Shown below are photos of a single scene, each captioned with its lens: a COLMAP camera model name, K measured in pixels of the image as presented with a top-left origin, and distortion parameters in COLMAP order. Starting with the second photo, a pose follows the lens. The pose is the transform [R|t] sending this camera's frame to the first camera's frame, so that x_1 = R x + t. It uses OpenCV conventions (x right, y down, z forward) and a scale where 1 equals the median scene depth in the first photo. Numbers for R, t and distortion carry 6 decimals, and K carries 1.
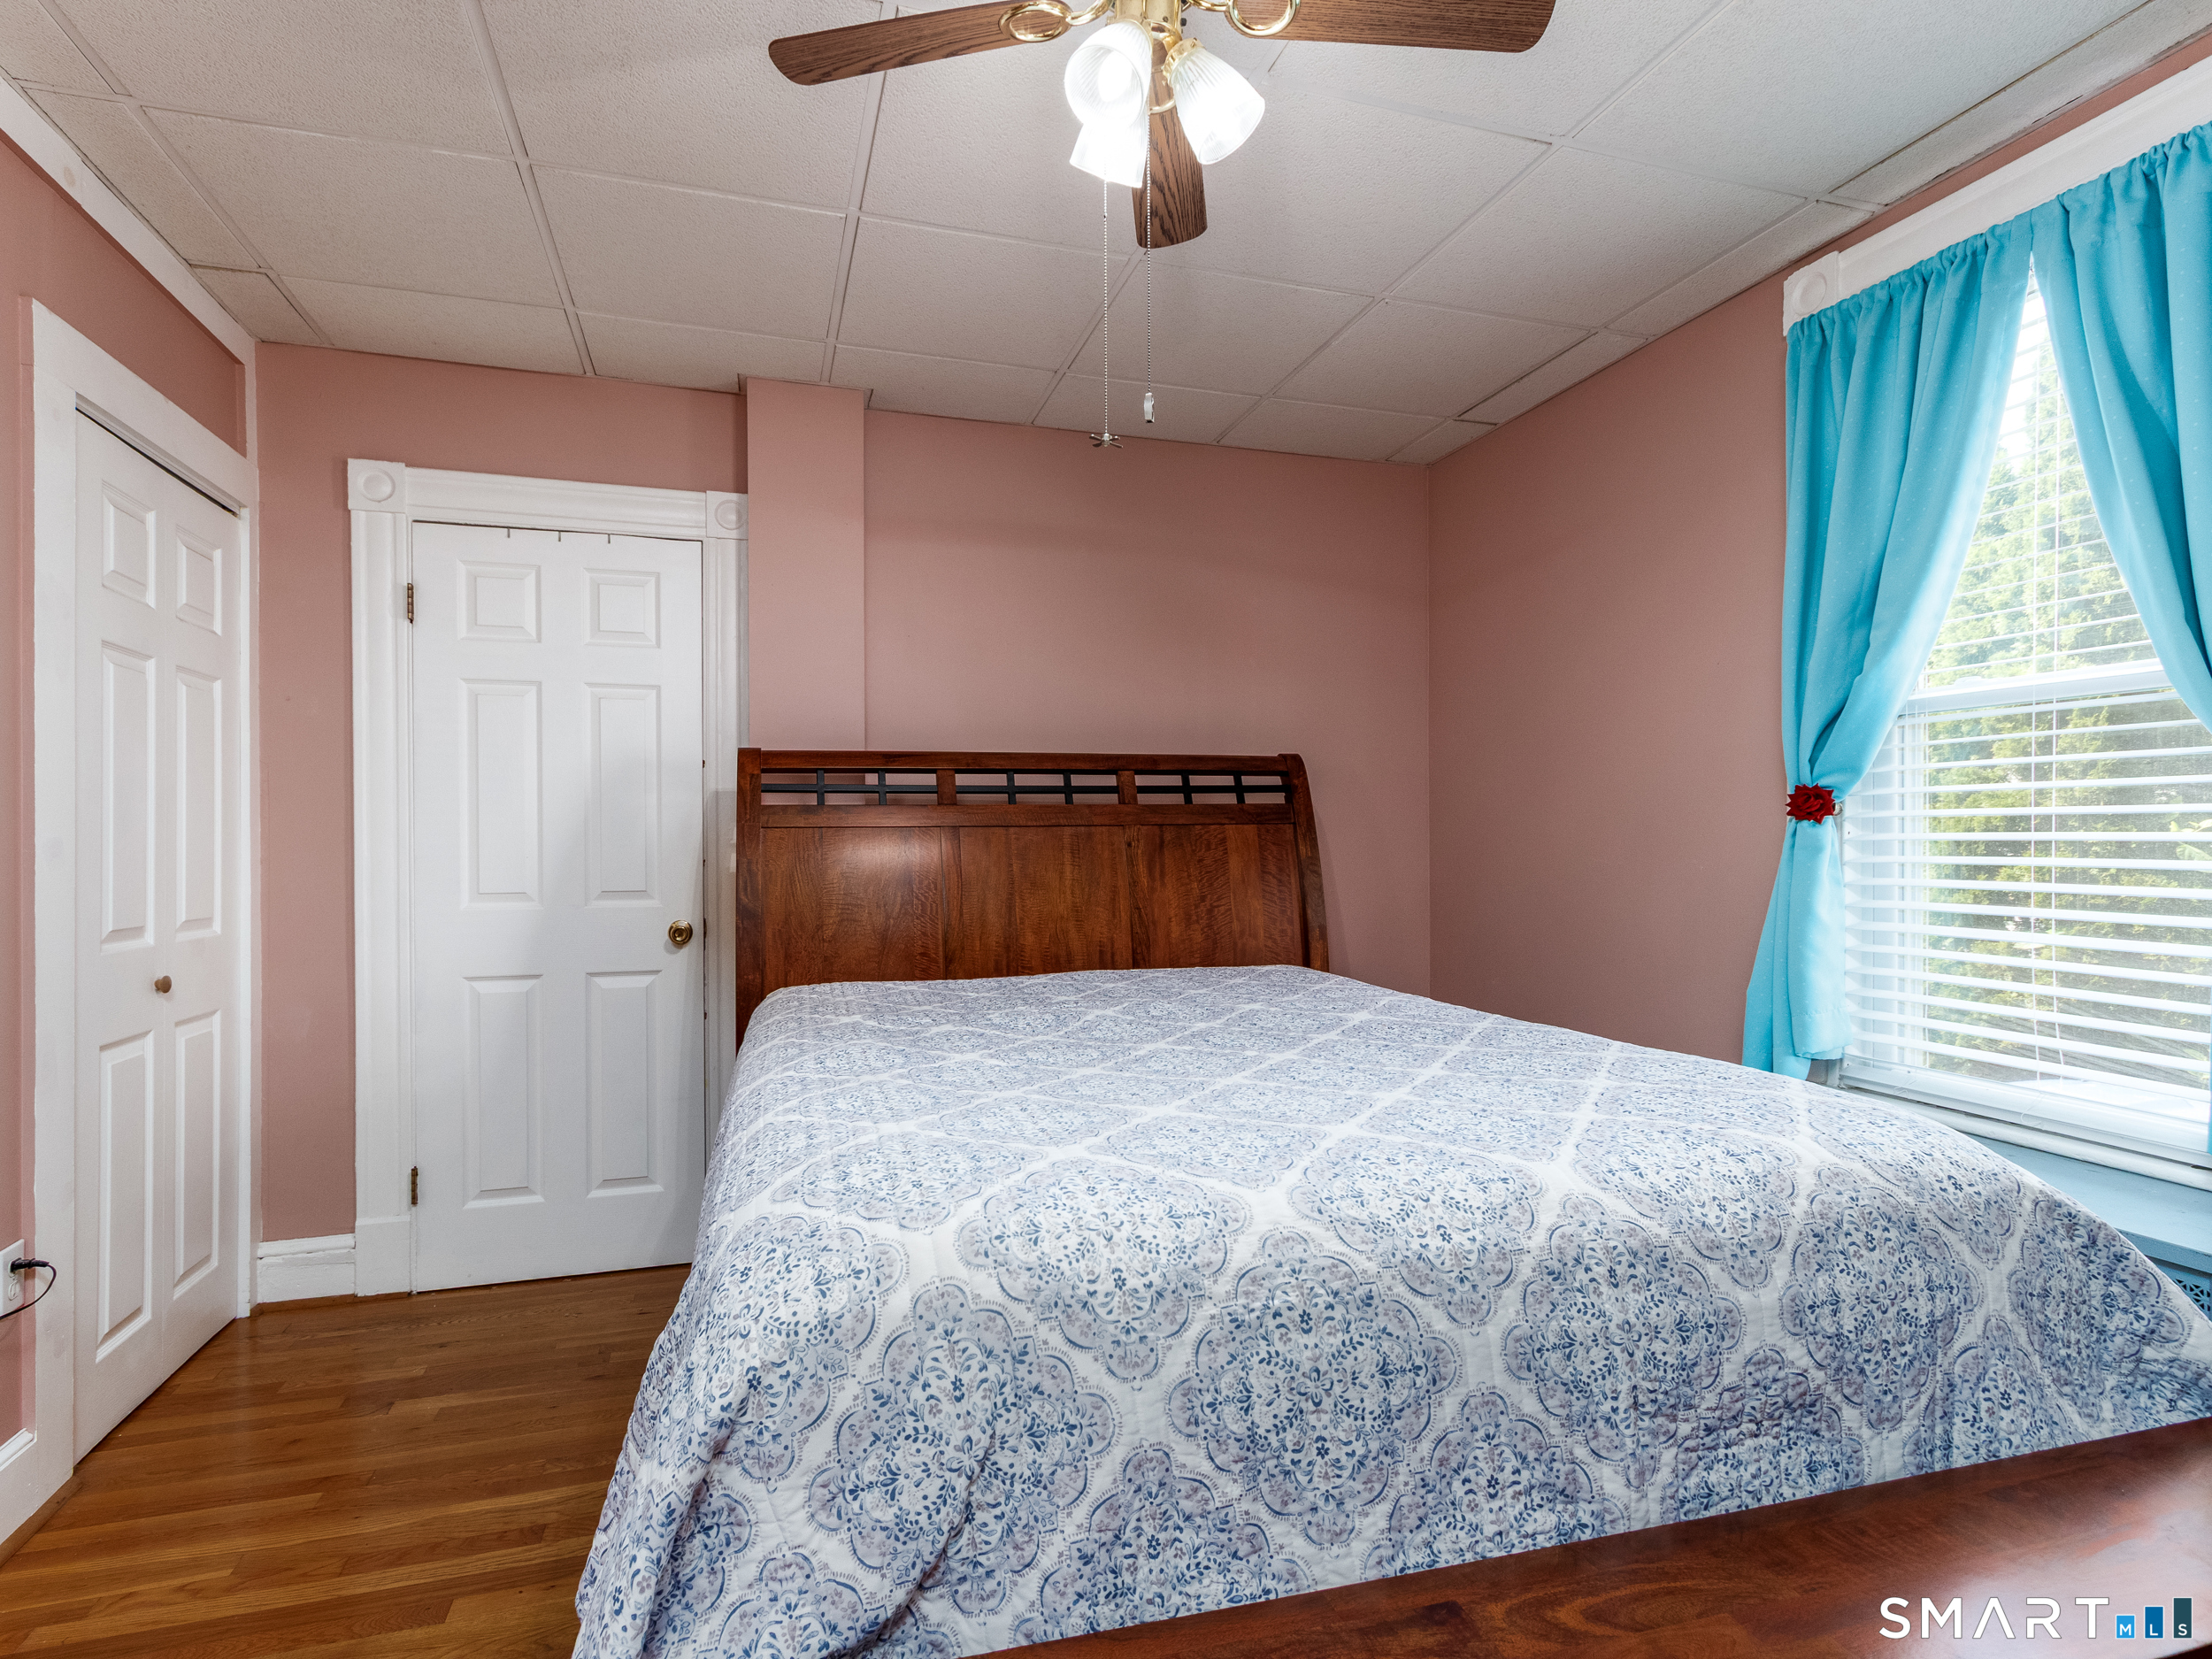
lens RADIAL K [[1147.4, 0, 1096.0], [0, 1147.4, 849.2], [0, 0, 1]] dist [0.008438, -0.001779]
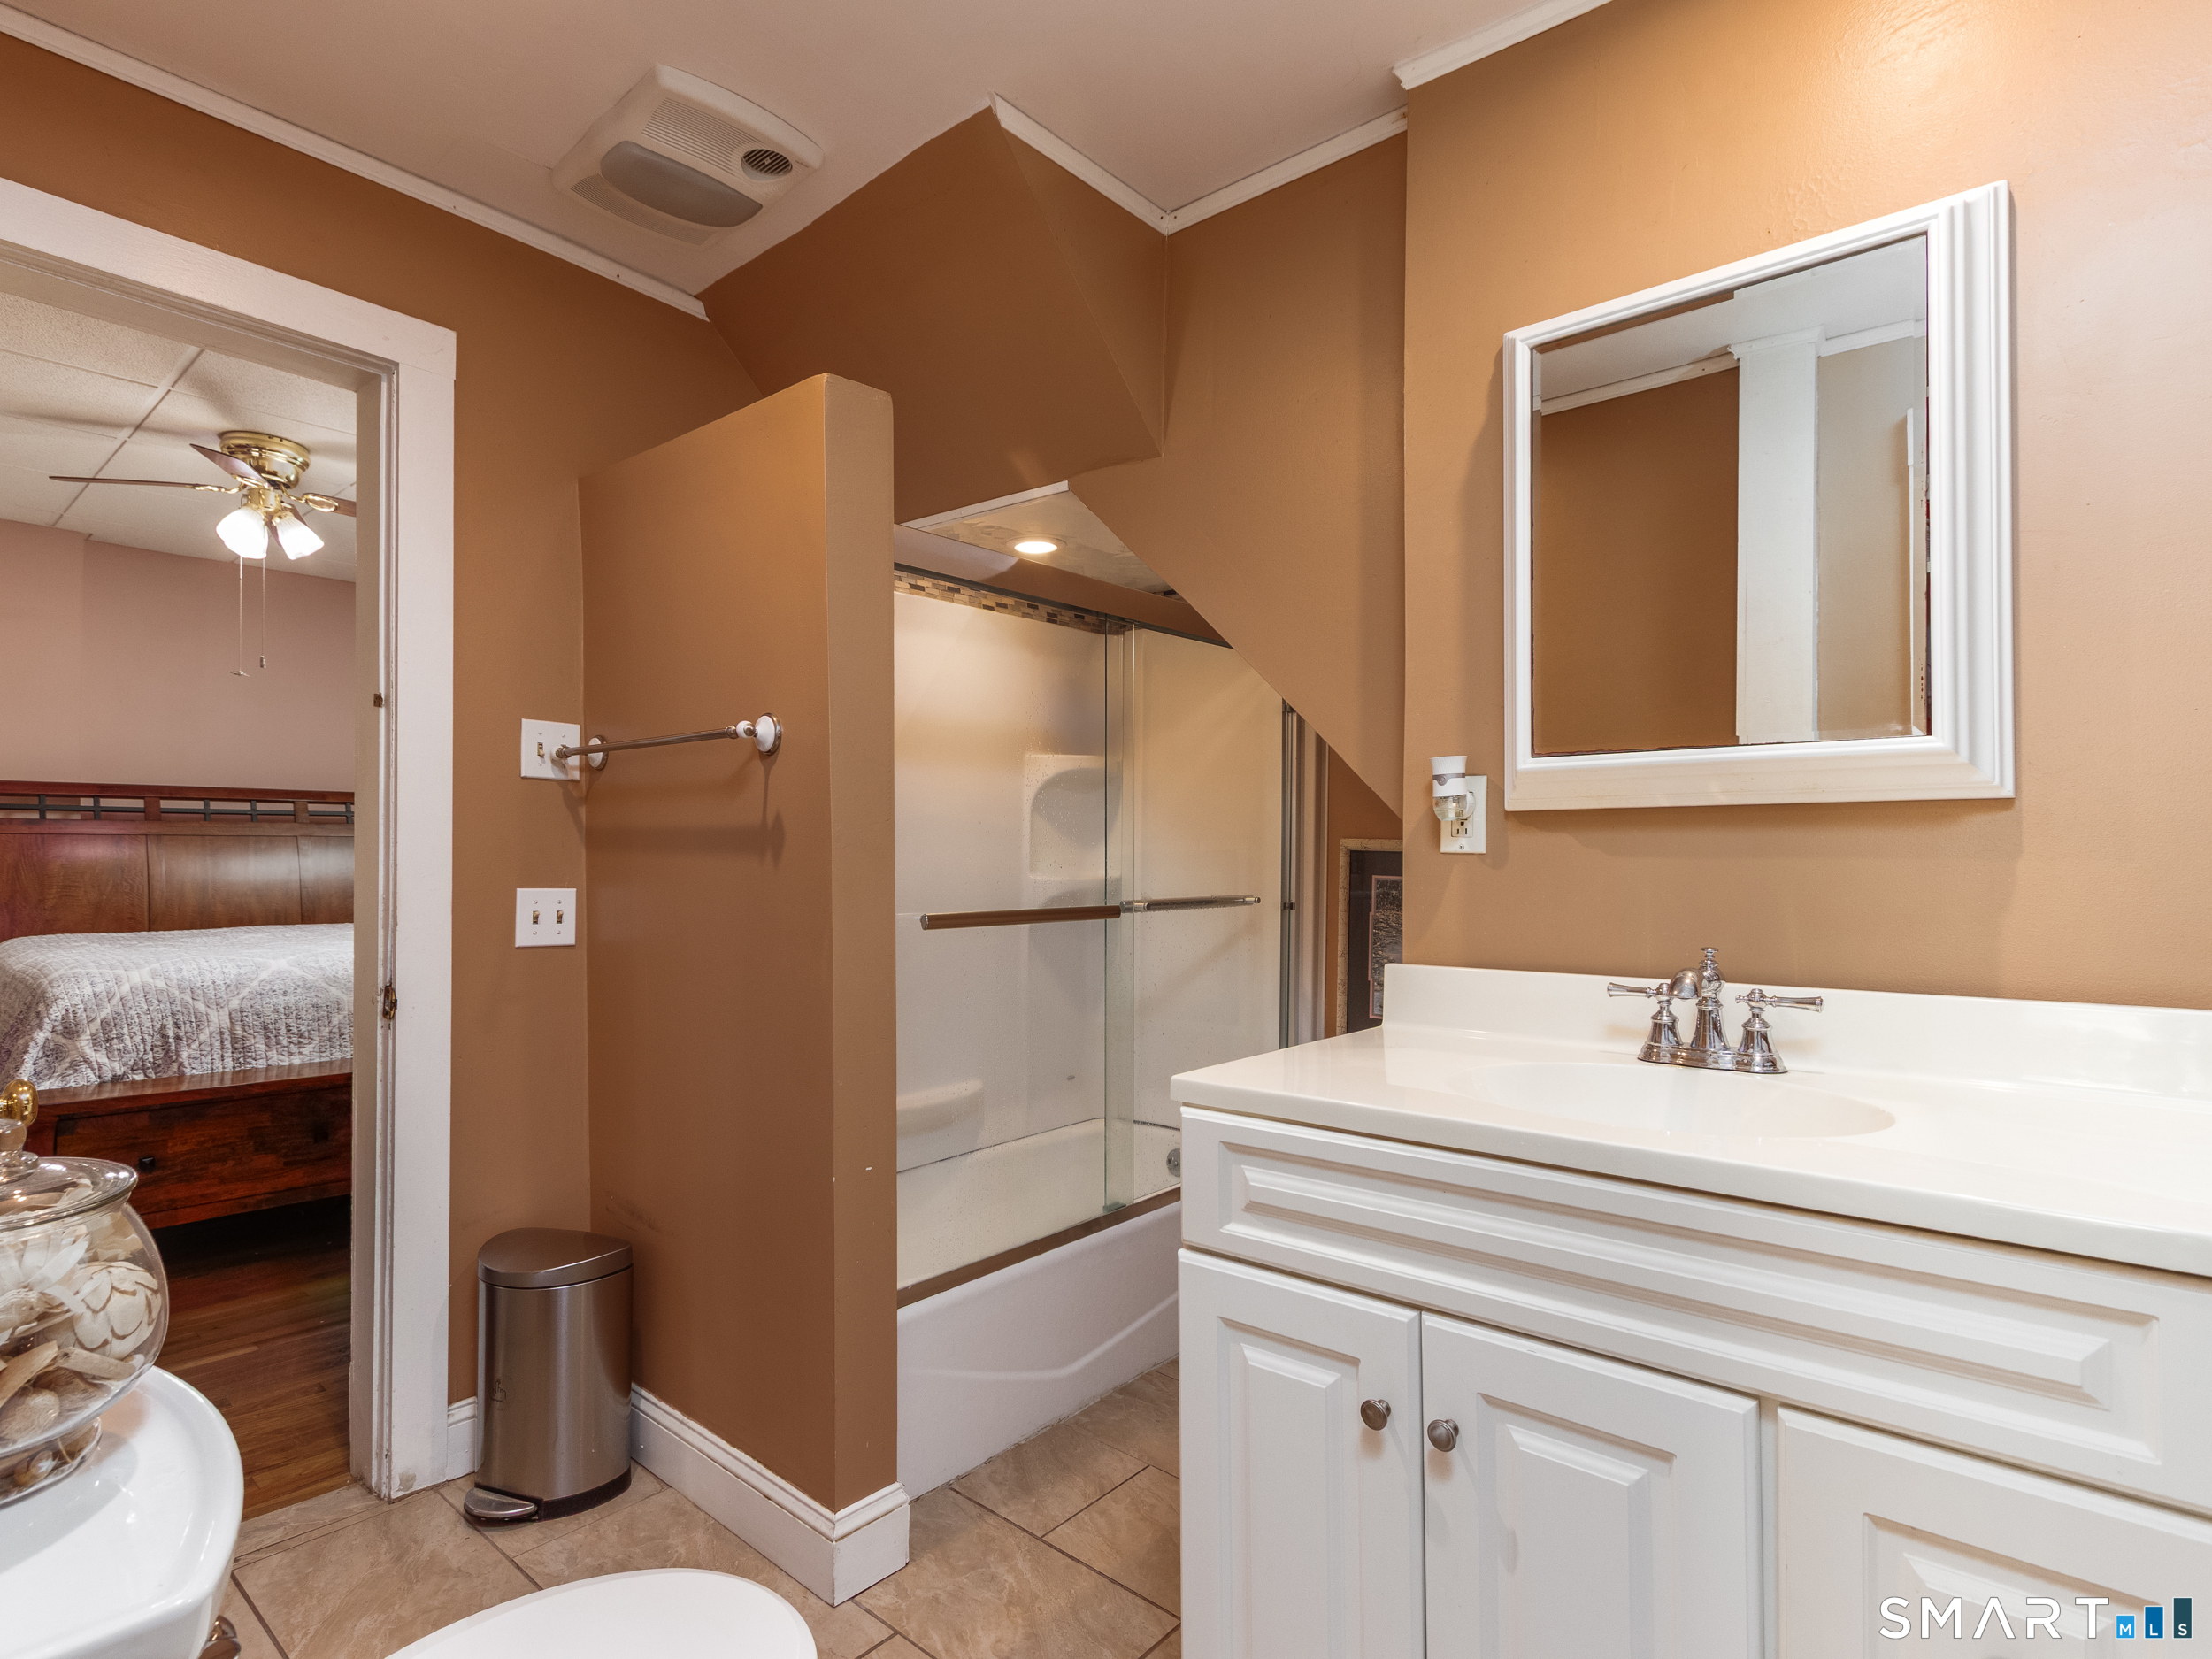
lens RADIAL K [[1147.4, 0, 1104.7], [0, 1147.4, 839.3], [0, 0, 1]] dist [0.008438, -0.001779]
pose [[0.849262, 0.012834, 0.527815, 0.143088], [-0.005500, 0.999865, -0.015462, 0.002884], [-0.527943, 0.010228, 0.849219, -1.019332]]
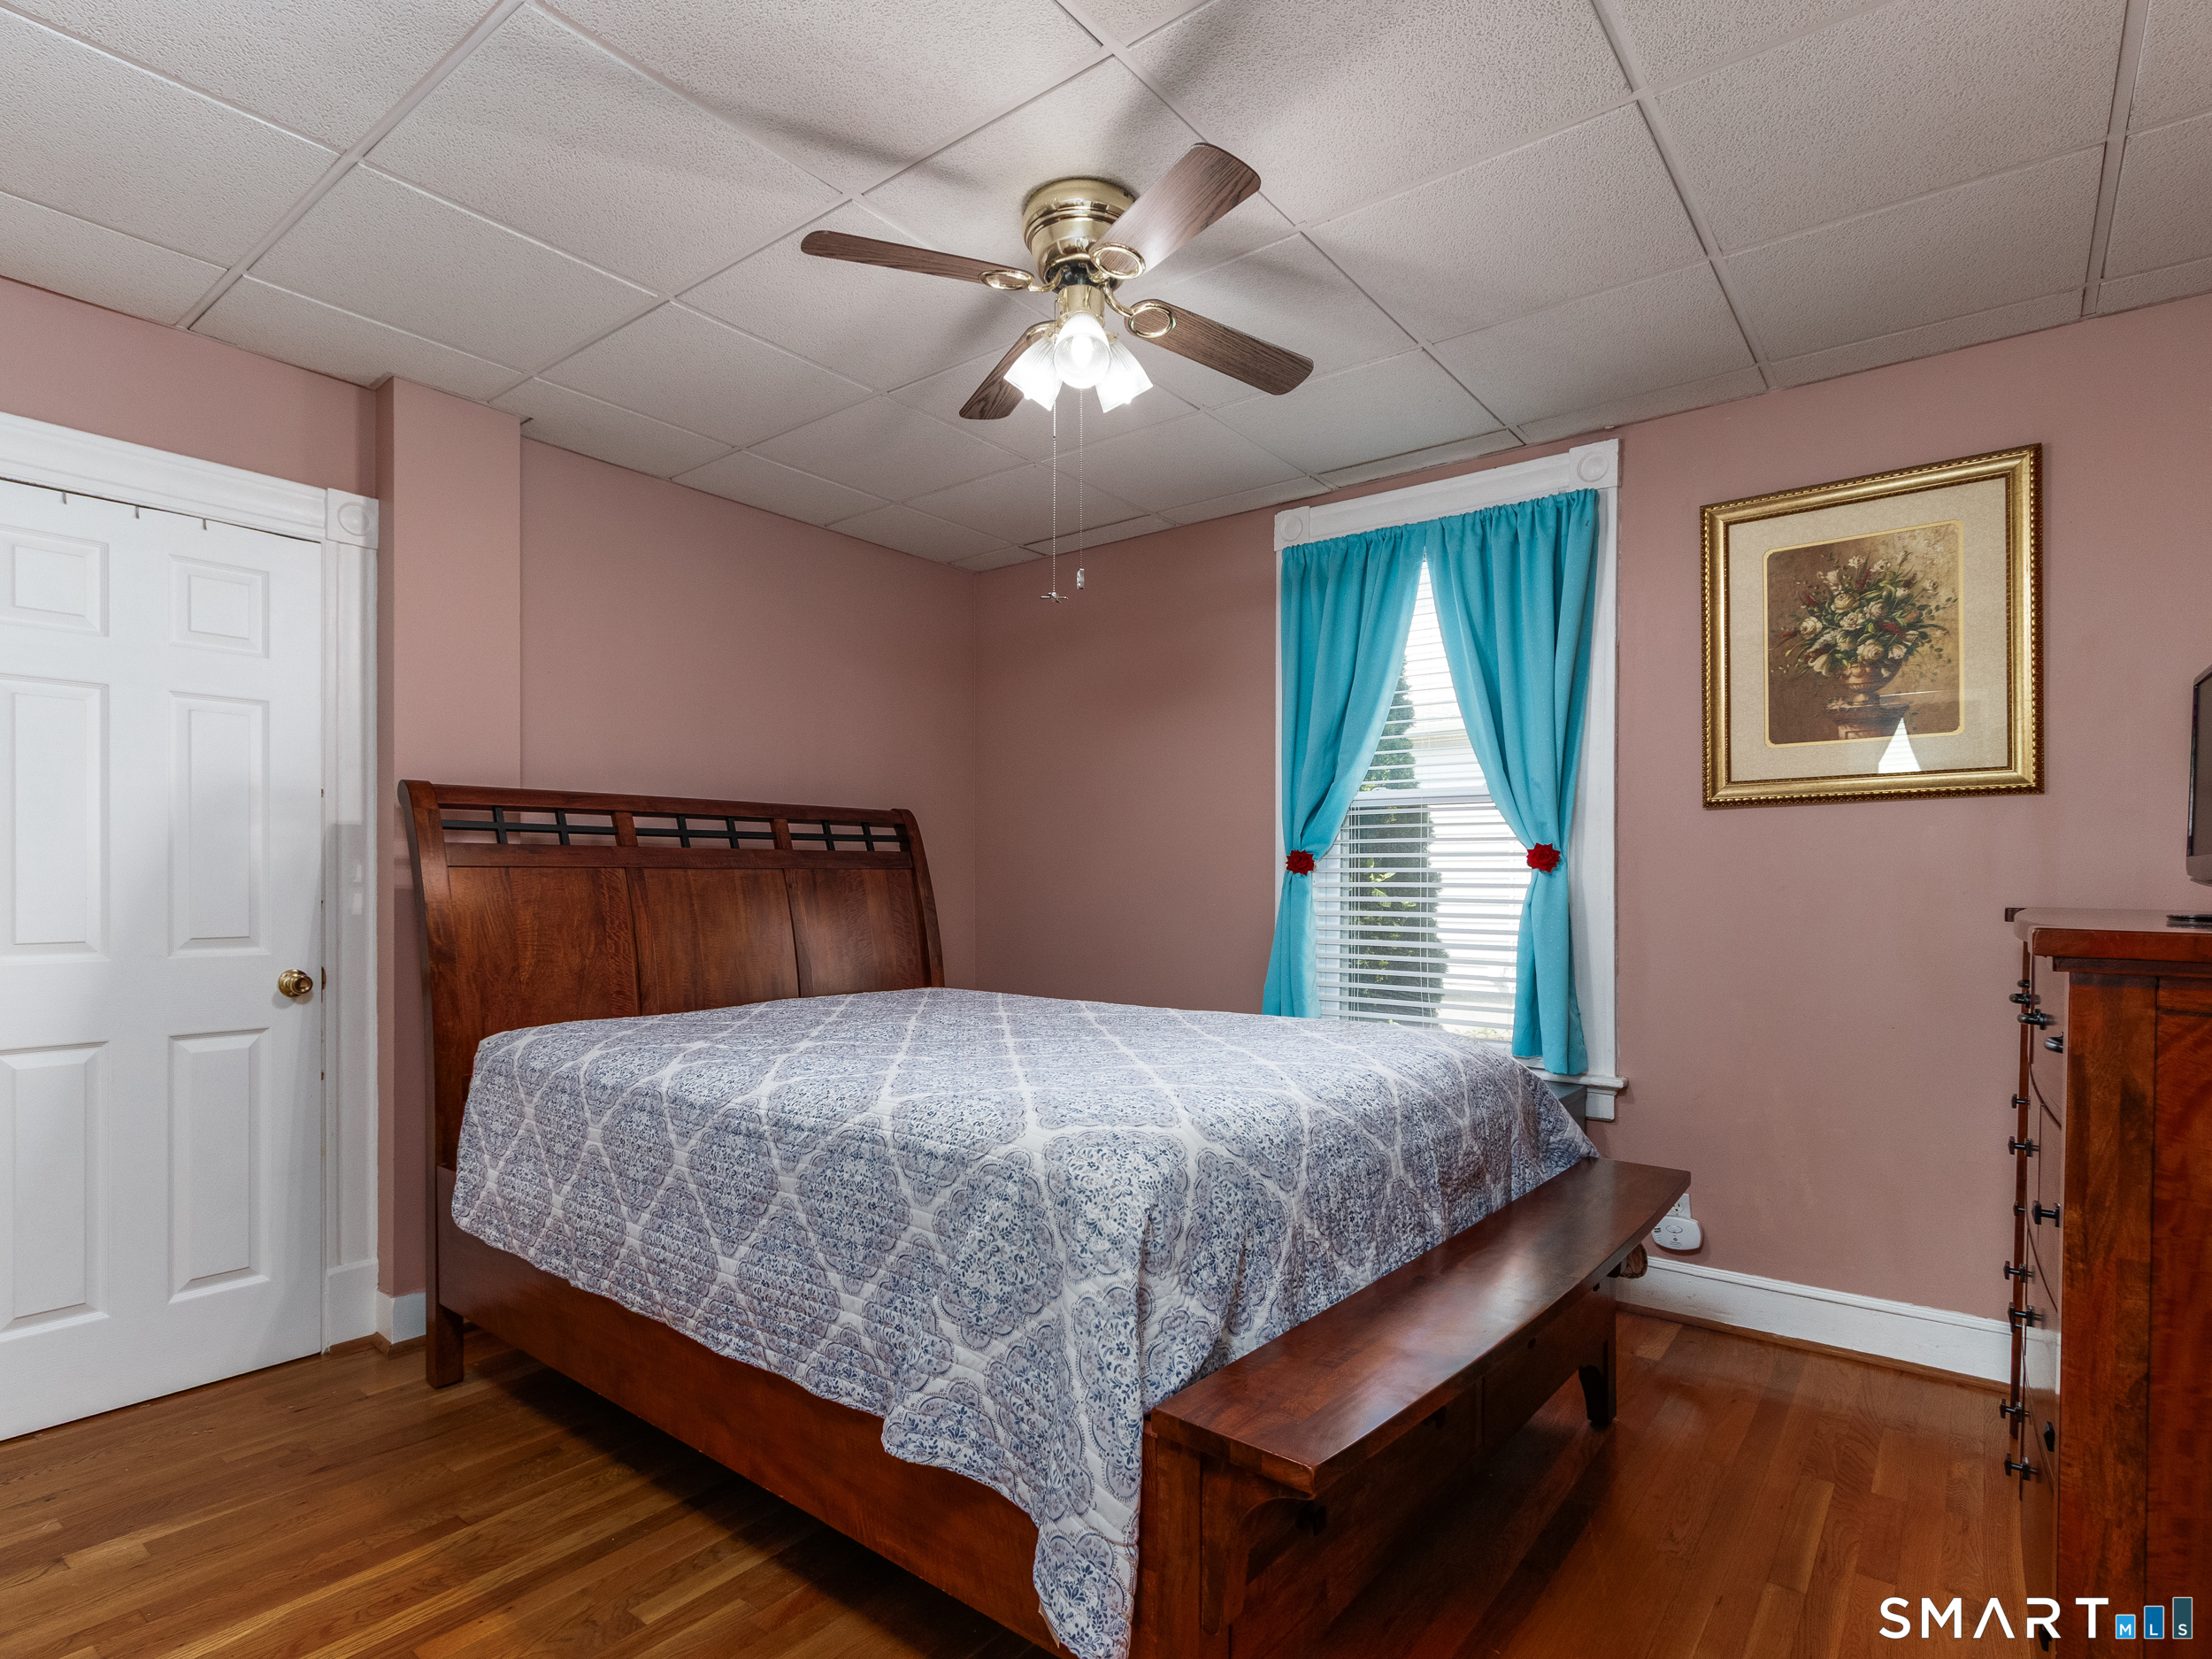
lens RADIAL K [[1147.4, 0, 1119.7], [0, 1147.4, 885.5], [0, 0, 1]] dist [0.008438, -0.001779]
pose [[0.815516, 0.005104, 0.578712, -0.385575], [-0.003221, 0.999986, -0.004282, -0.000875], [-0.578726, 0.001628, 0.815521, -0.094571]]
